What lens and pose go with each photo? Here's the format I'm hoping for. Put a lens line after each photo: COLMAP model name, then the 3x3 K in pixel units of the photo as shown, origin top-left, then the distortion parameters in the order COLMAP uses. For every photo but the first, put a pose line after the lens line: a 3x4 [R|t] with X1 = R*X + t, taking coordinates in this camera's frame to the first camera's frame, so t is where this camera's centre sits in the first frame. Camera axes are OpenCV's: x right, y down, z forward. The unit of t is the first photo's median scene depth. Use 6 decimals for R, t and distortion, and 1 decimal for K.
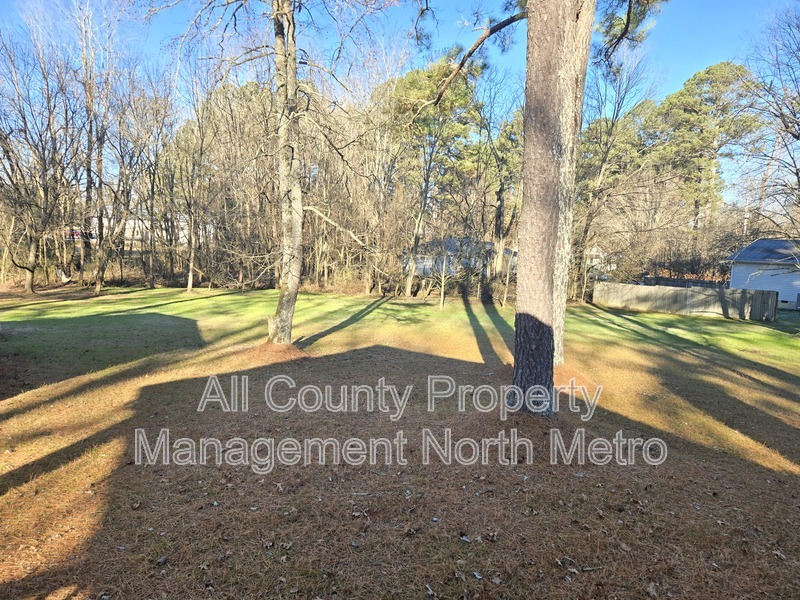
lens RADIAL K [[536.4, 0, 397.1], [0, 536.4, 303.7], [0, 0, 1]] dist [0.066324, -0.046531]
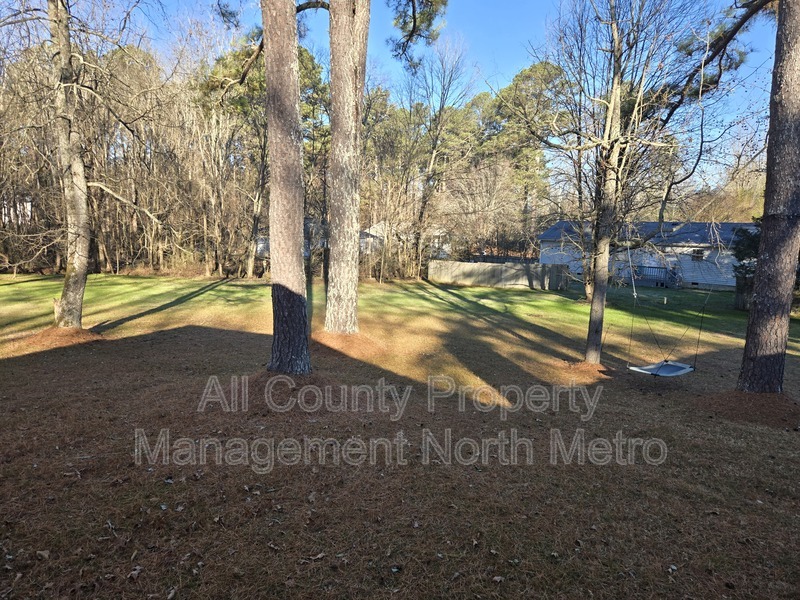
lens RADIAL K [[536.4, 0, 404.1], [0, 536.4, 300.9], [0, 0, 1]] dist [0.066324, -0.046531]
pose [[0.969992, -0.036120, 0.240438, 0.102929], [0.029478, 0.999080, 0.031162, 0.012084], [-0.241342, -0.023140, 0.970164, -0.061402]]
